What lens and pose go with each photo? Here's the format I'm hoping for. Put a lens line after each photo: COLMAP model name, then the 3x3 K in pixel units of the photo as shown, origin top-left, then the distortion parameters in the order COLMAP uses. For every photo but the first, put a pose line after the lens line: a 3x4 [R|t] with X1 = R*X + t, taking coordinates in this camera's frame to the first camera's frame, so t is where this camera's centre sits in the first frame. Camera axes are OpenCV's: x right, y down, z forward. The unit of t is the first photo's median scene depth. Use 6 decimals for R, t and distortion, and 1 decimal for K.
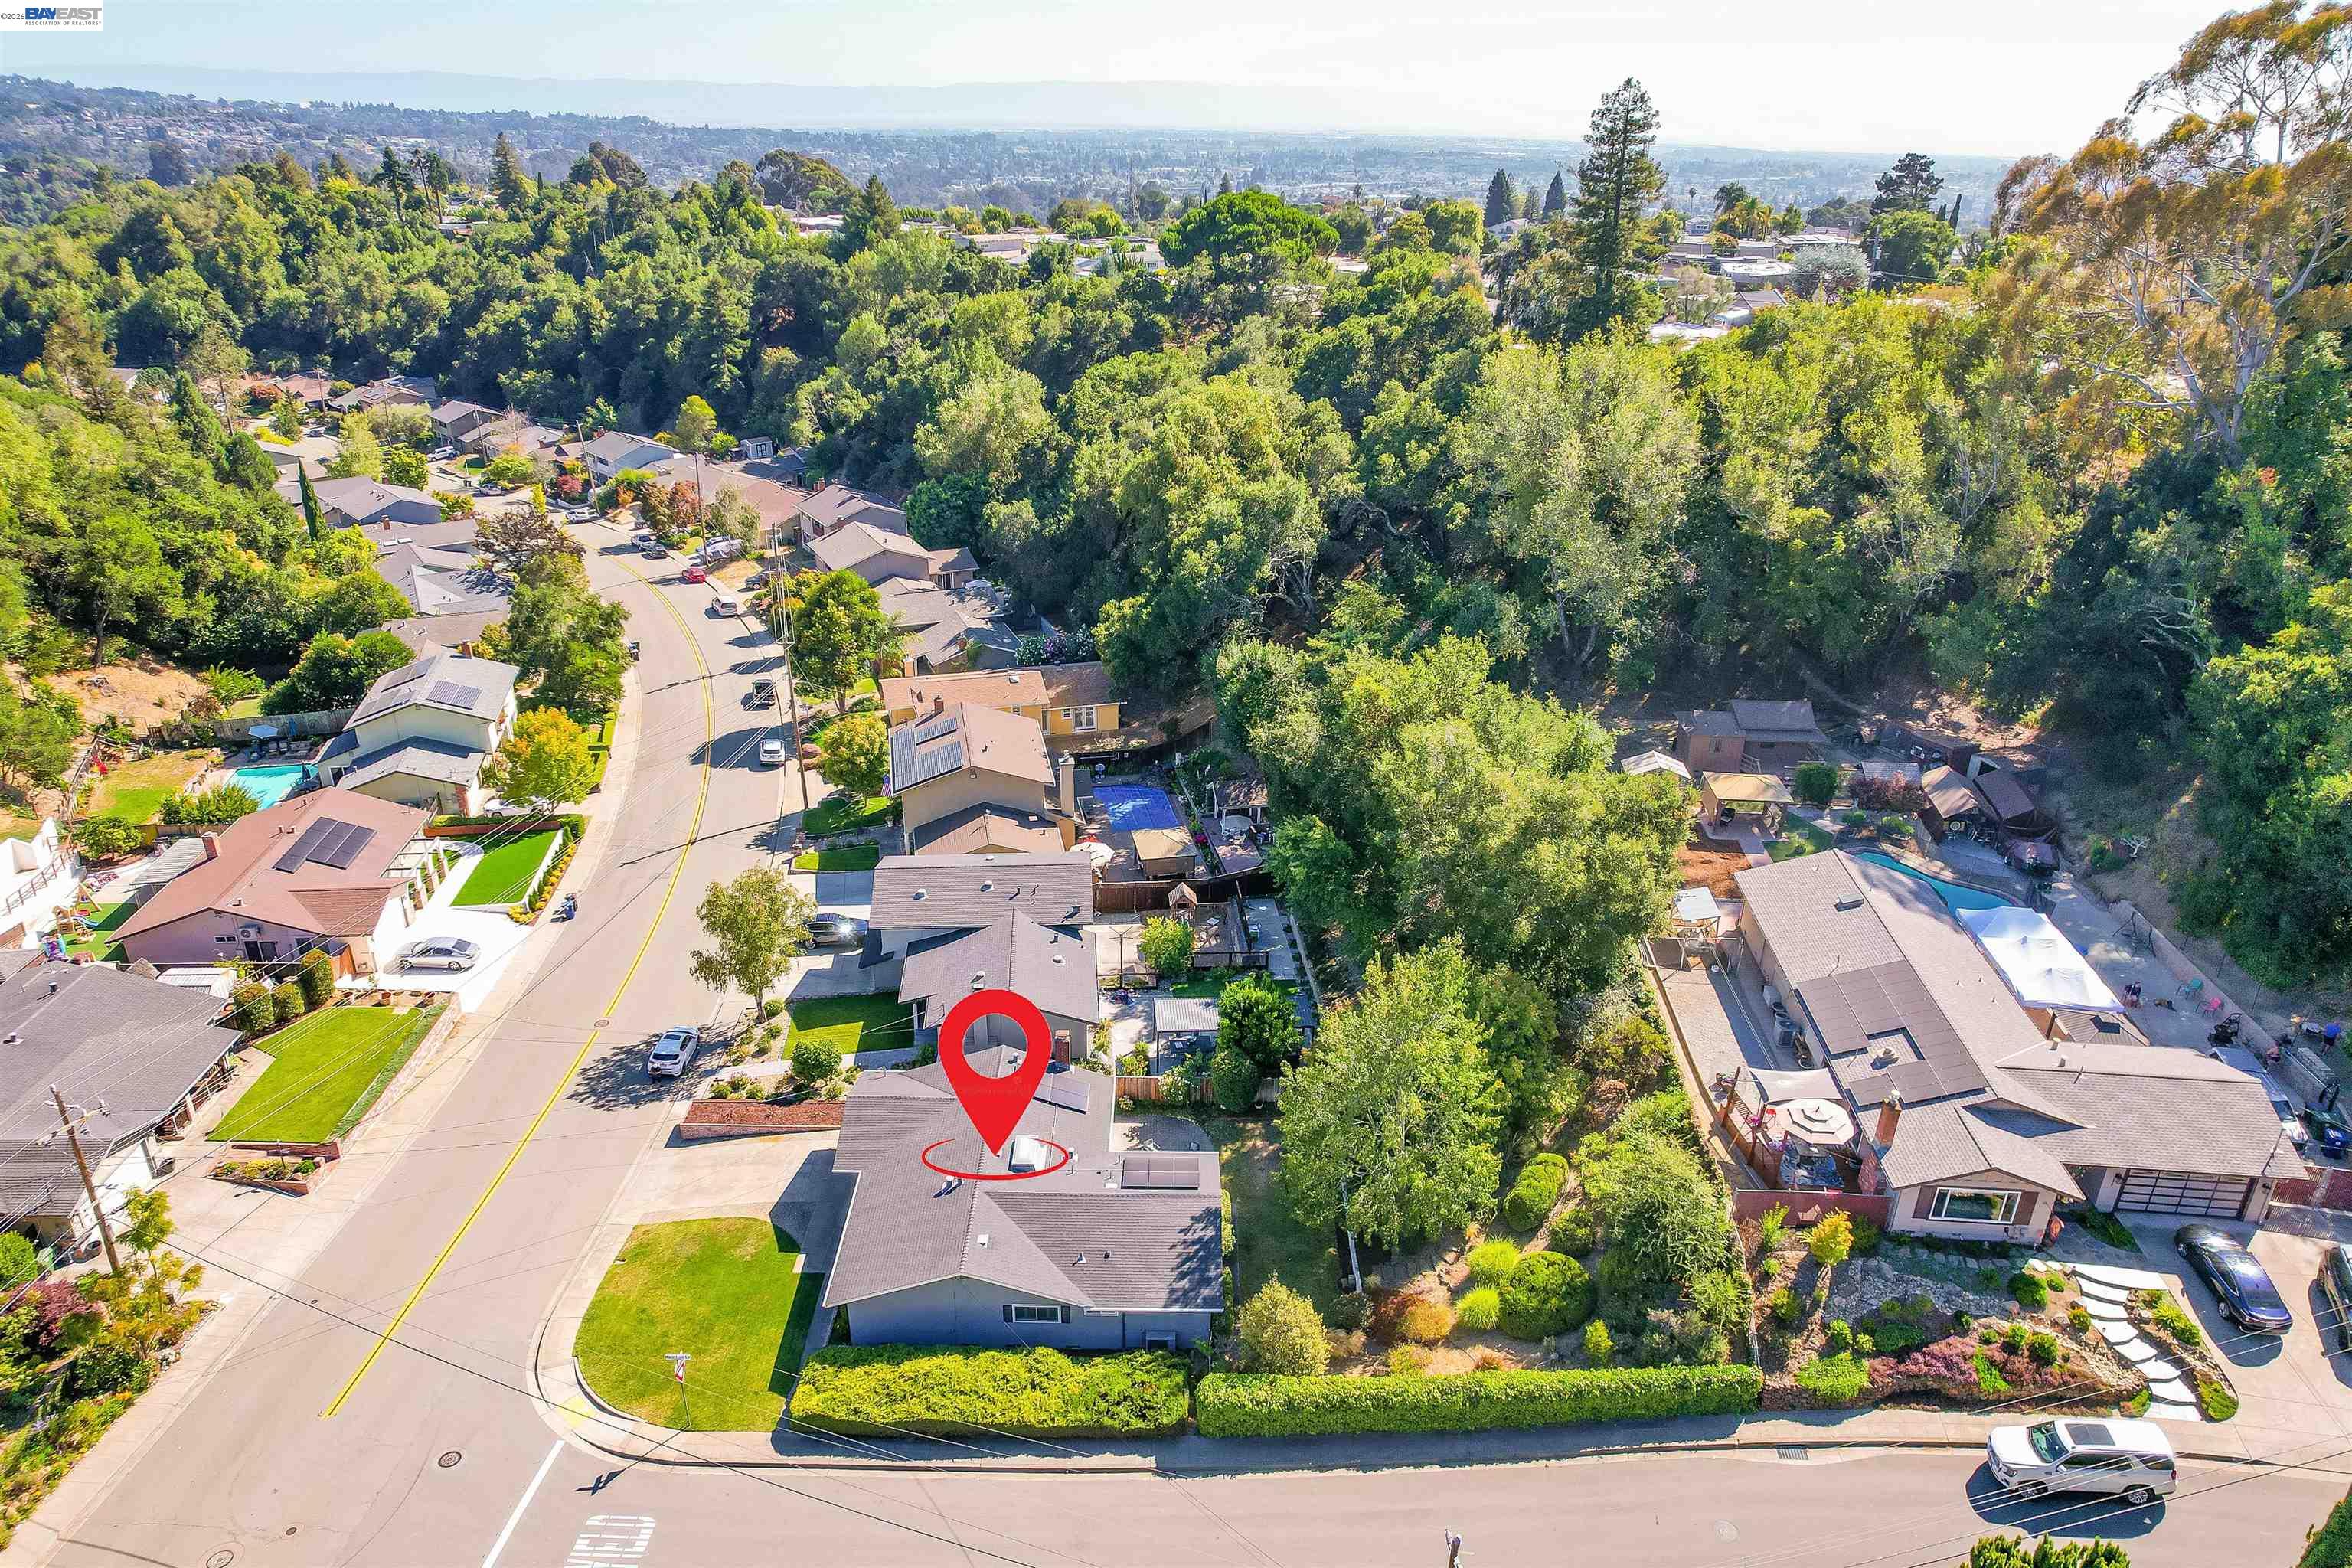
lens RADIAL K [[1549.6, 0, 1185.1], [0, 1549.6, 796.3], [0, 0, 1]] dist [-0.076877, 0.072047]
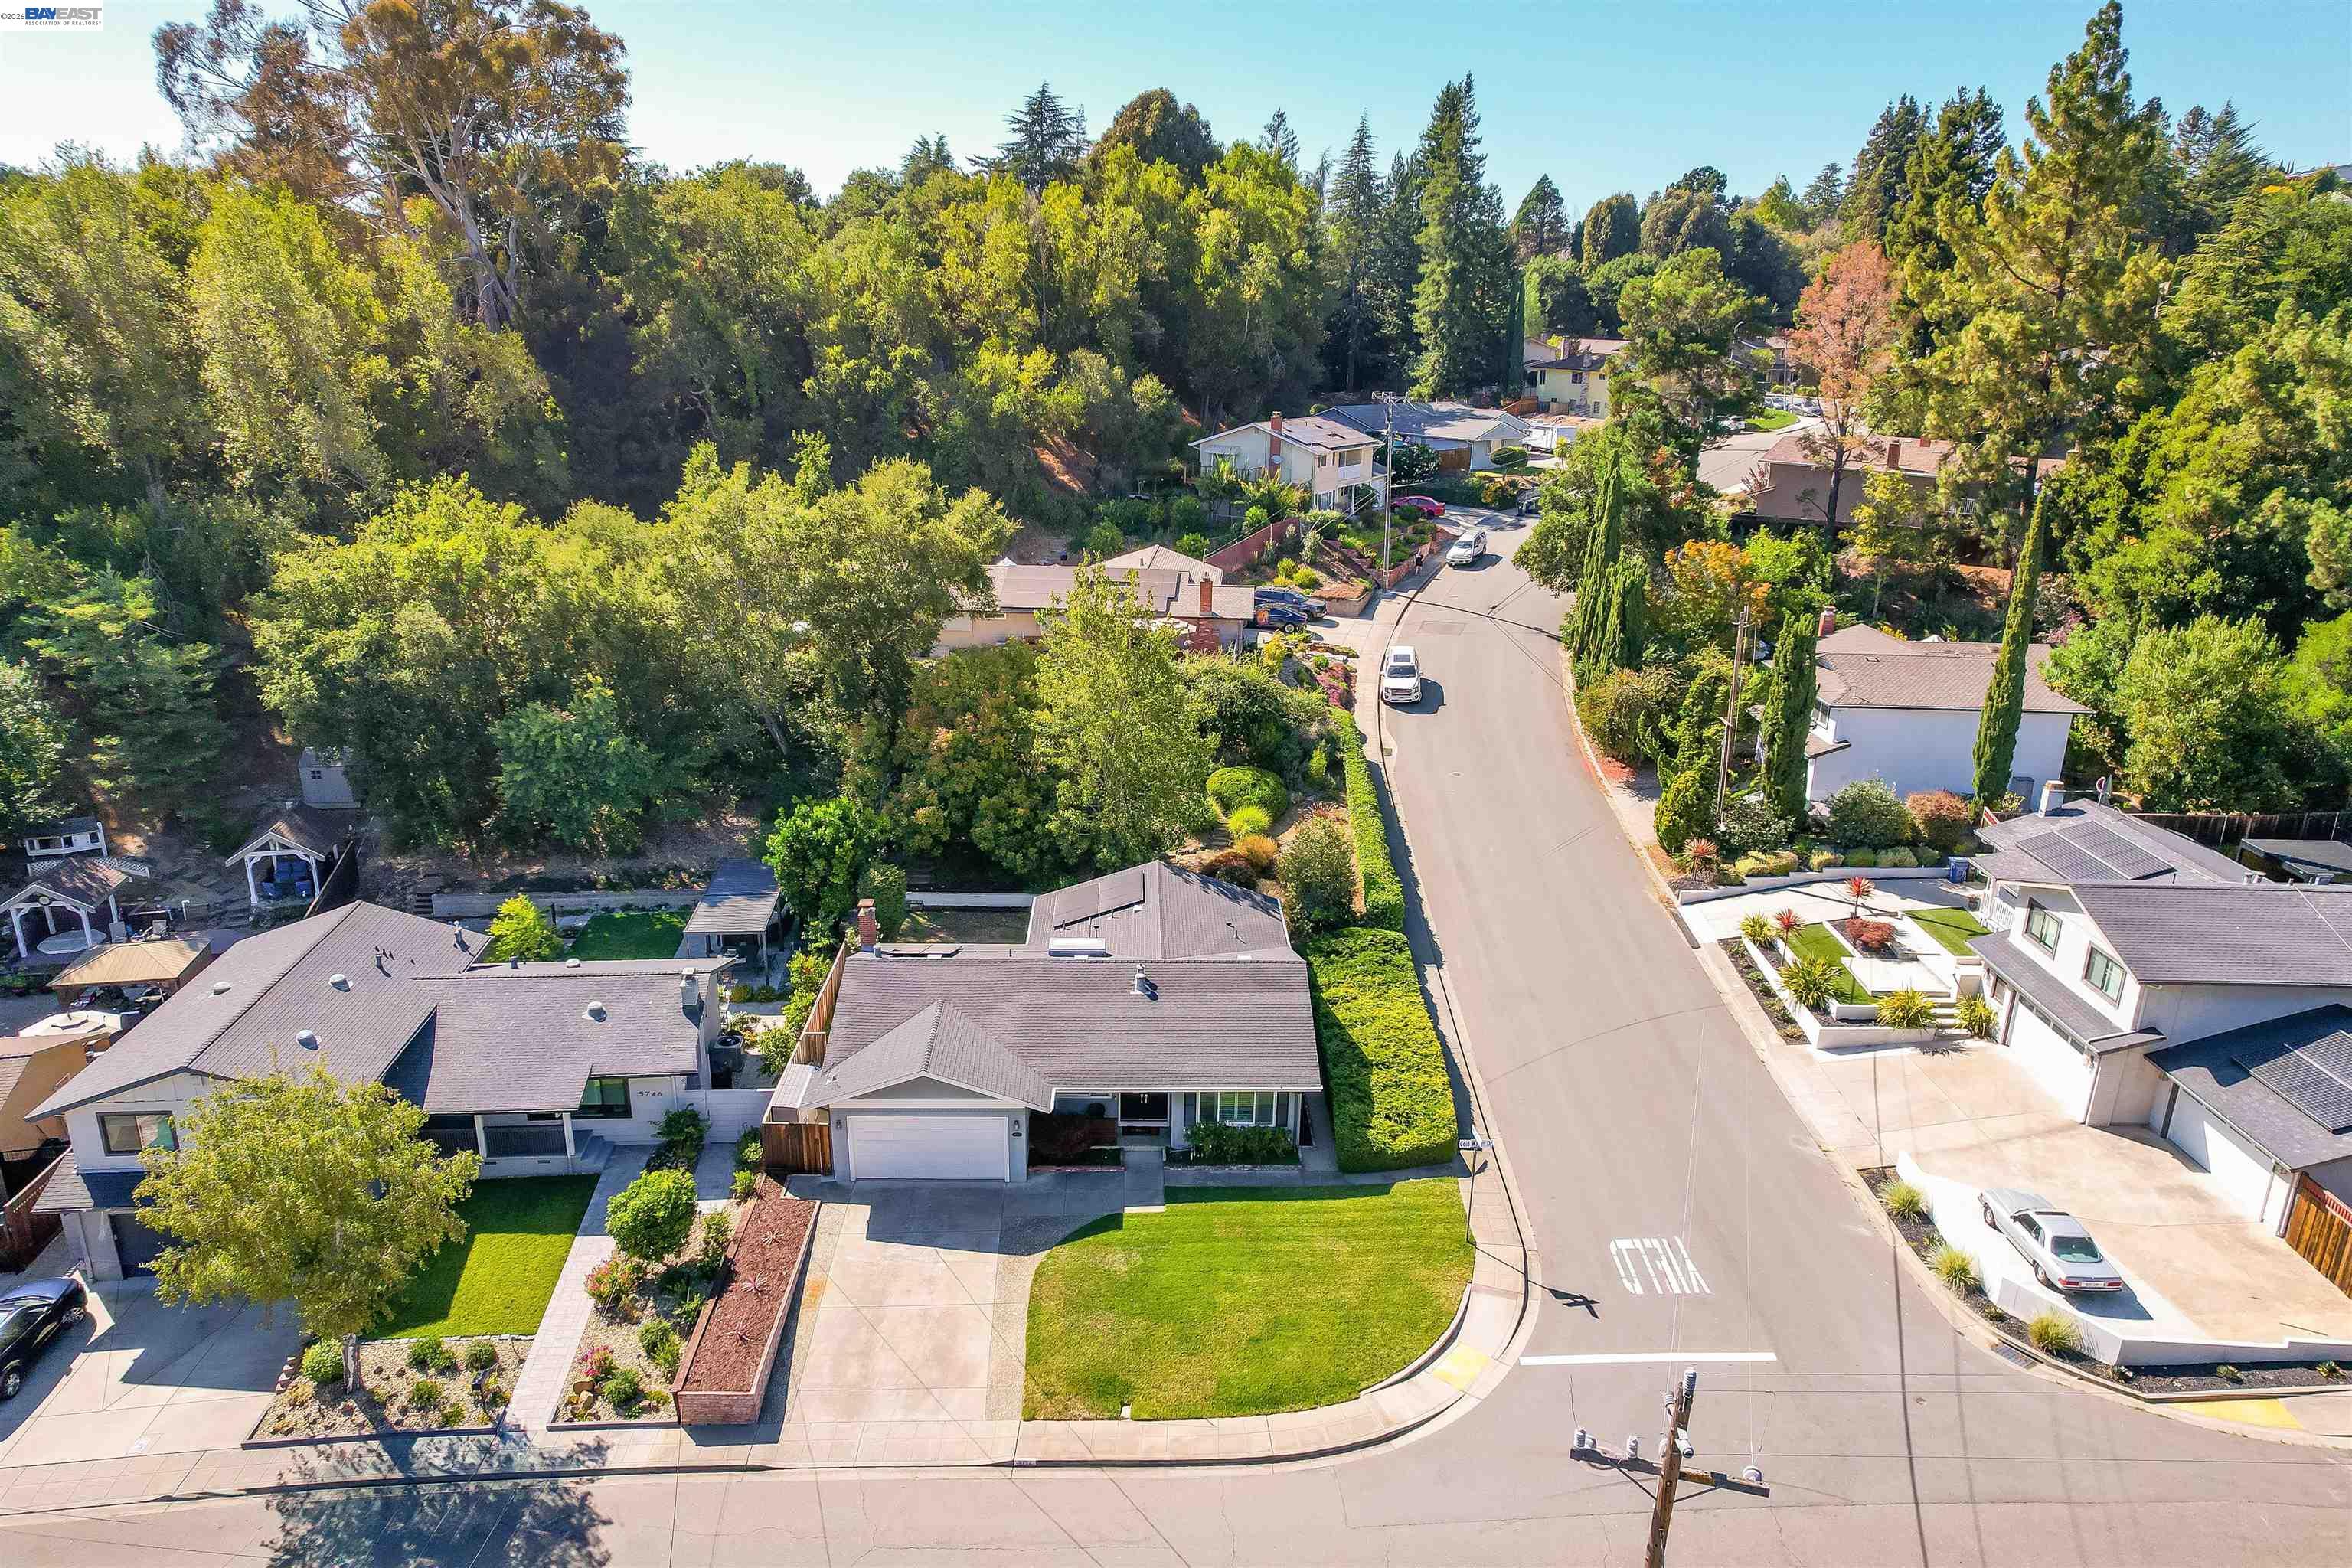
lens RADIAL K [[1549.6, 0, 1185.1], [0, 1549.6, 796.3], [0, 0, 1]] dist [-0.076877, 0.072047]
pose [[-0.027736, -0.308546, 0.950805, -0.534762], [0.395000, 0.870377, 0.293969, -0.034445], [-0.918262, 0.383722, 0.097735, 0.526748]]
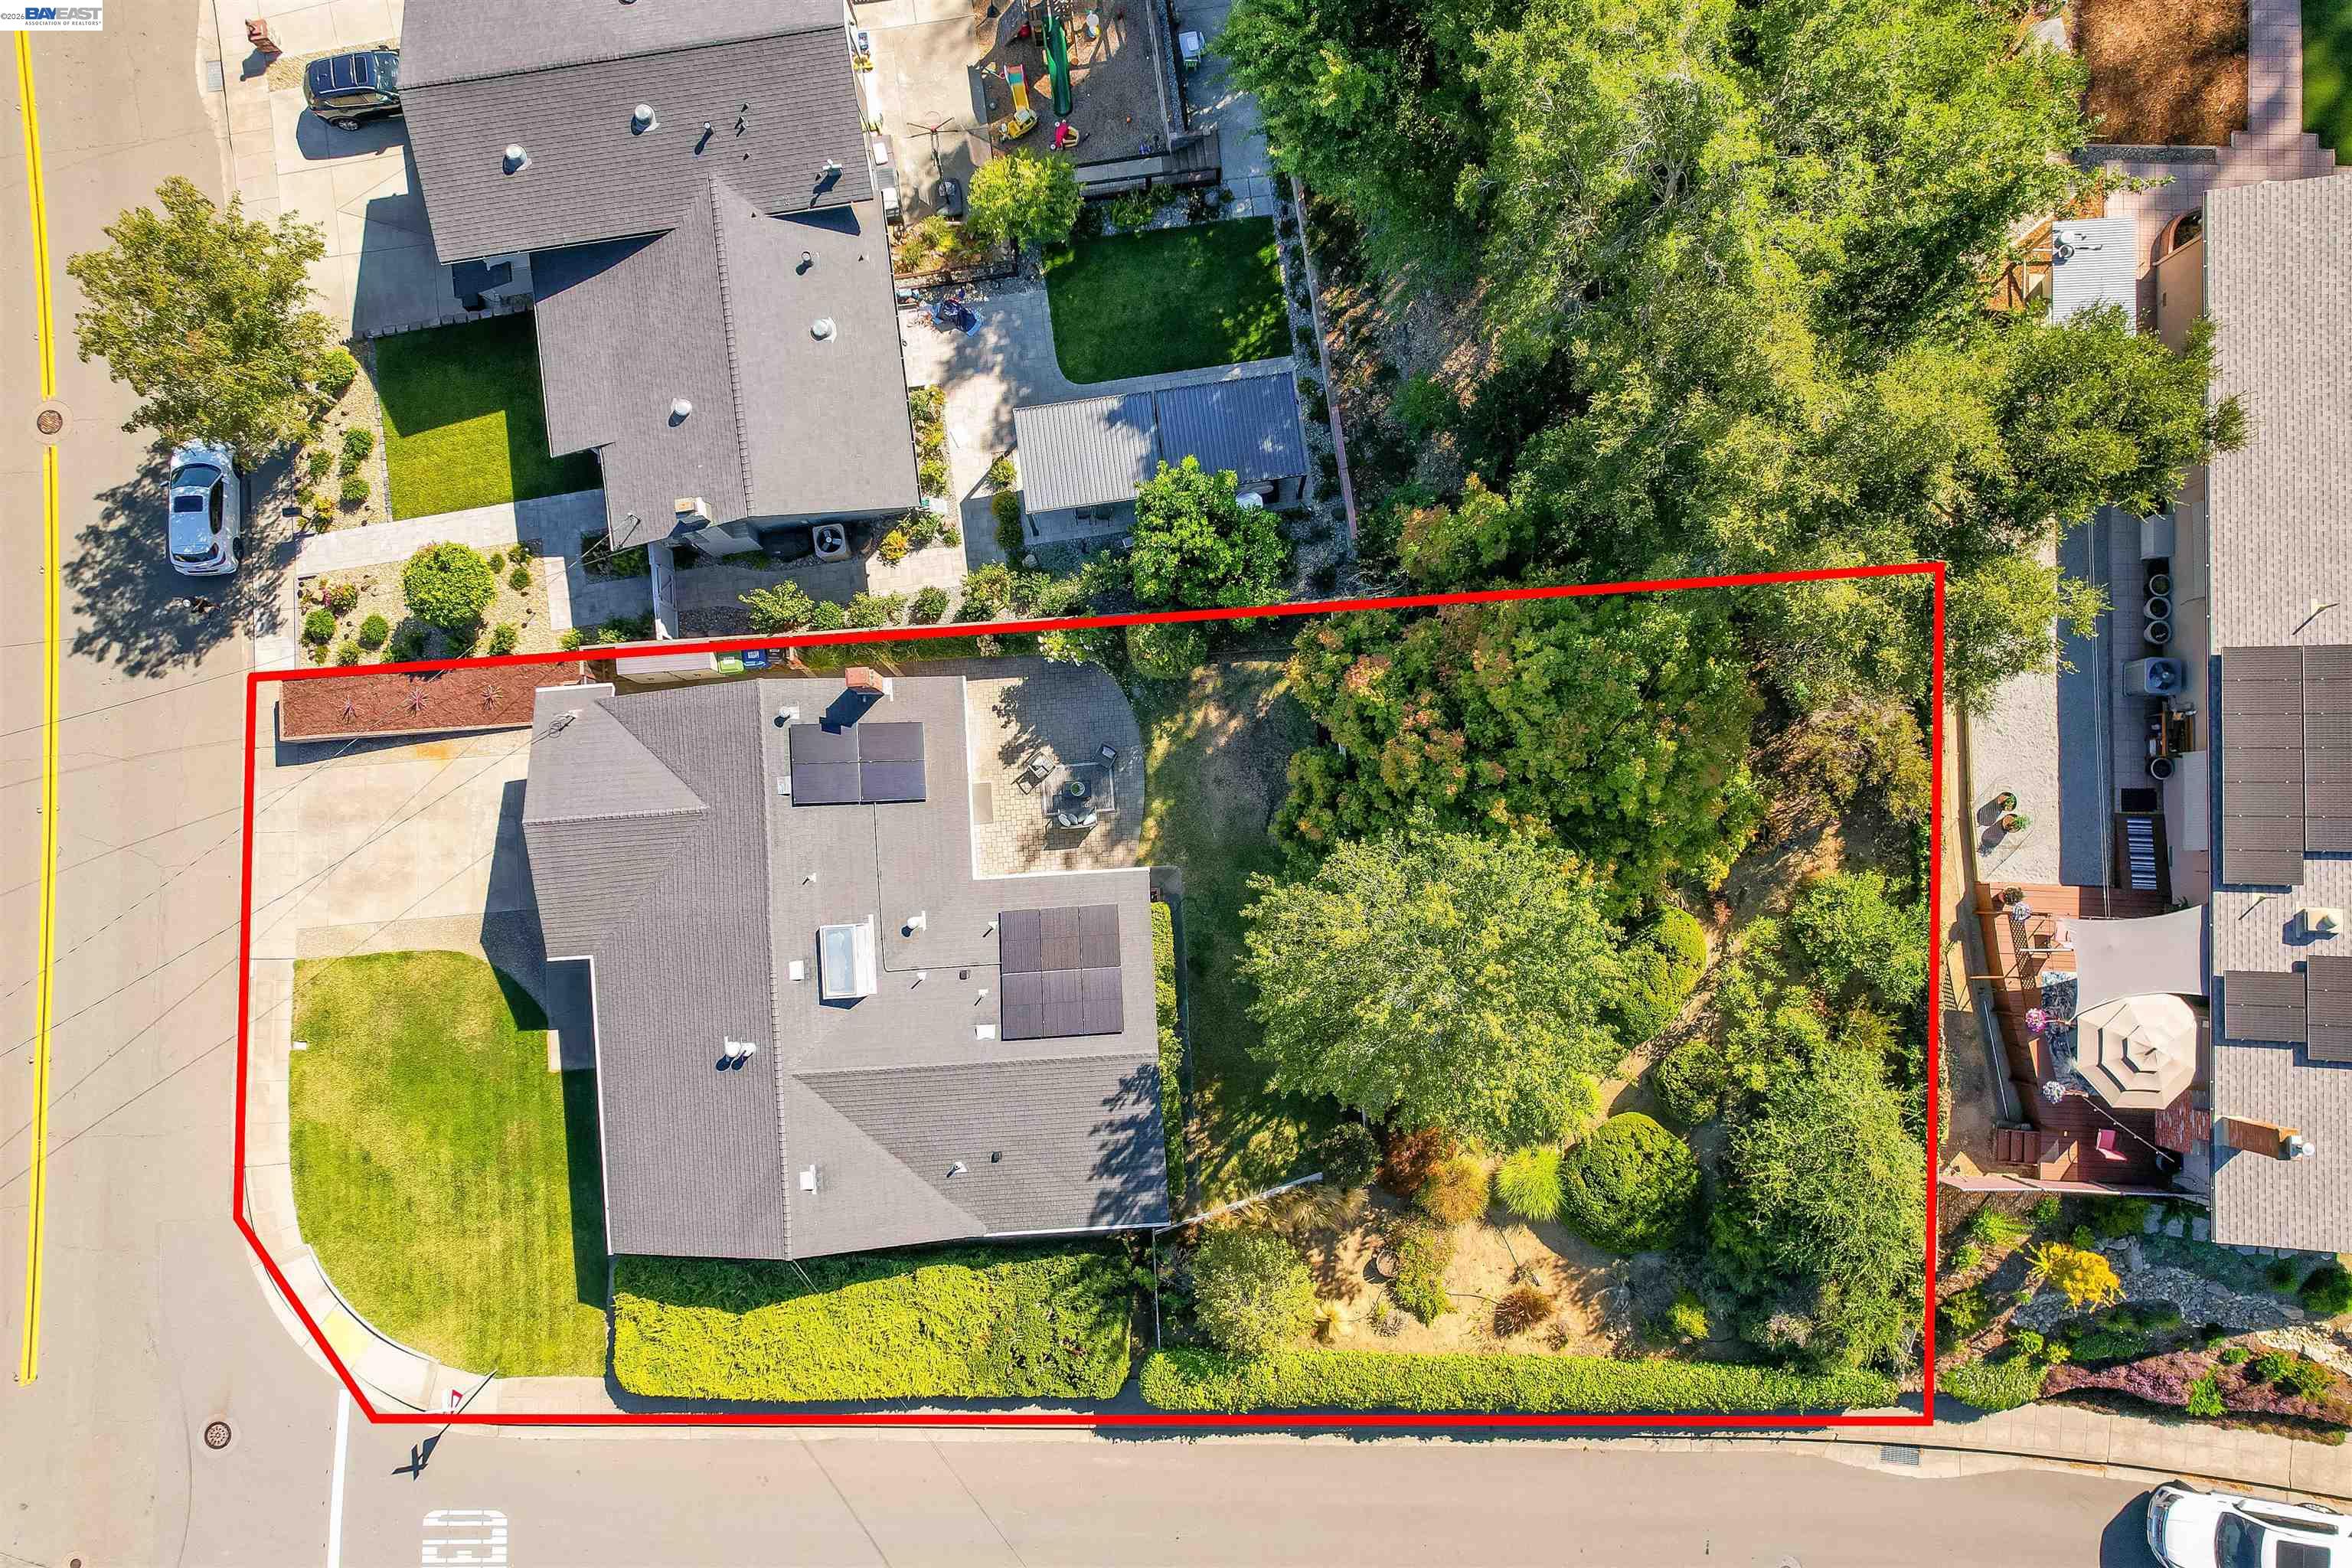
lens RADIAL K [[1544.8, 0, 1172.0], [0, 1544.8, 778.4], [0, 0, 1]] dist [-0.081082, 0.074190]
pose [[0.998182, -0.059994, -0.005713, 0.023560], [0.032594, 0.457690, 0.888514, -0.220362], [-0.050690, -0.887086, 0.458813, 0.486701]]
